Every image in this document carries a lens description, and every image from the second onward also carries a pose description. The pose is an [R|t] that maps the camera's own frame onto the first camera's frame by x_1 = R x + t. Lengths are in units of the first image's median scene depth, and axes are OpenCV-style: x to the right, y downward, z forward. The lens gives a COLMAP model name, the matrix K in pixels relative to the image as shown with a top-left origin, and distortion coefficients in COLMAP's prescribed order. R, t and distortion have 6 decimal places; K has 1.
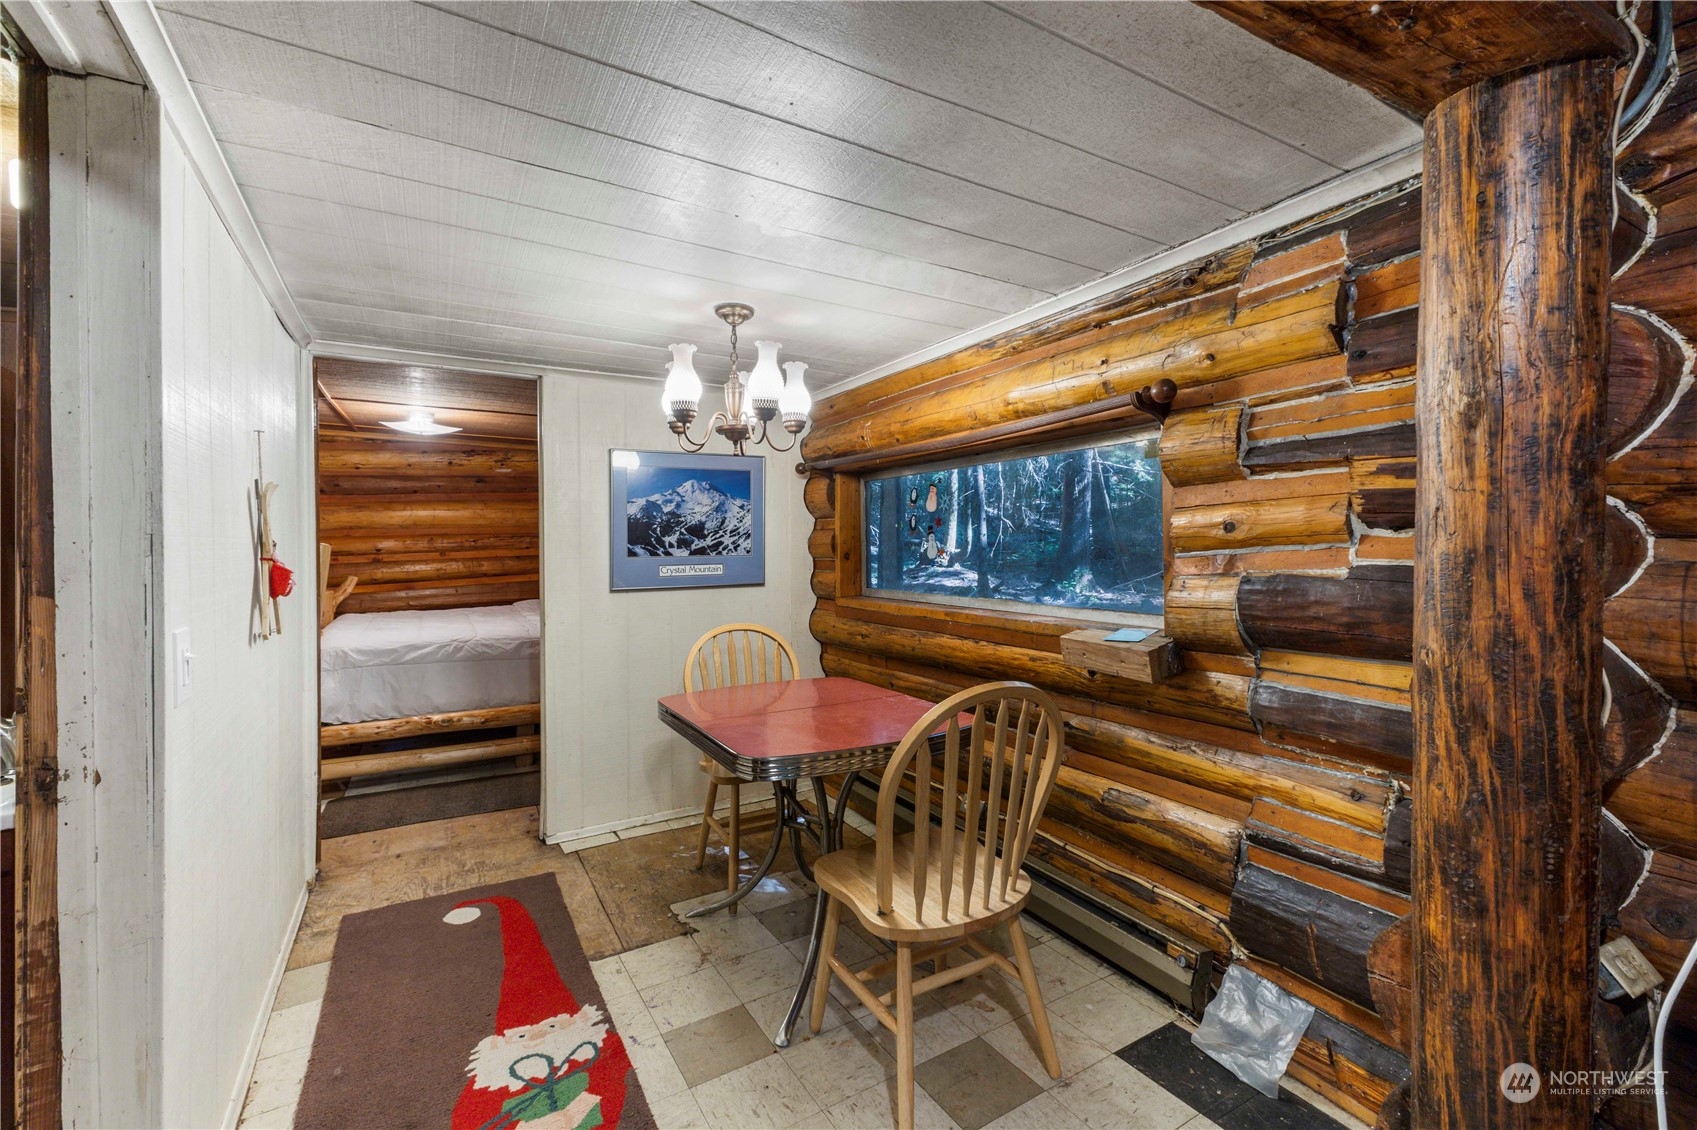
lens RADIAL K [[734.0, 0, 854.5], [0, 734.0, 557.4], [0, 0, 1]] dist [0.000366, 0.000017]
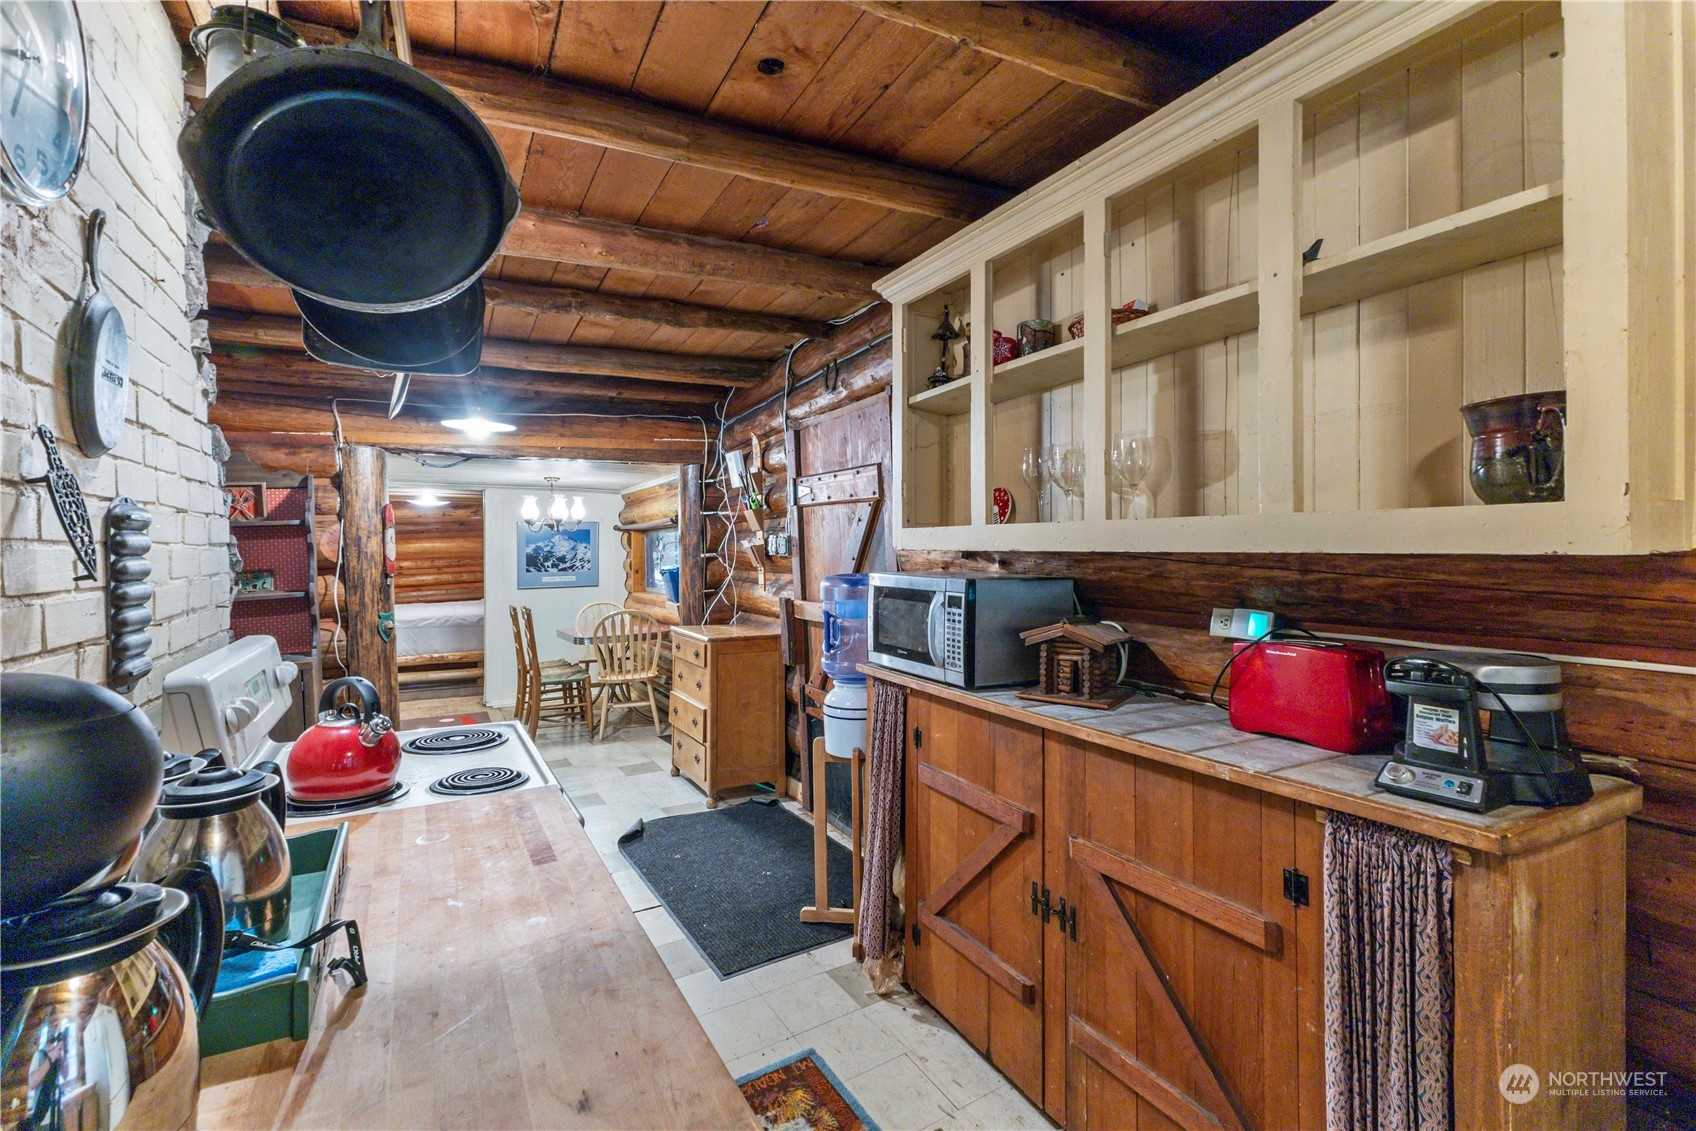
lens RADIAL K [[733.5, 0, 844.1], [0, 733.5, 564.6], [0, 0, 1]] dist [0.000366, 0.000017]
pose [[0.999969, -0.002469, -0.007462, 0.565524], [0.002450, 0.999994, -0.002618, -0.014157], [0.007468, 0.002600, 0.999969, -1.004257]]
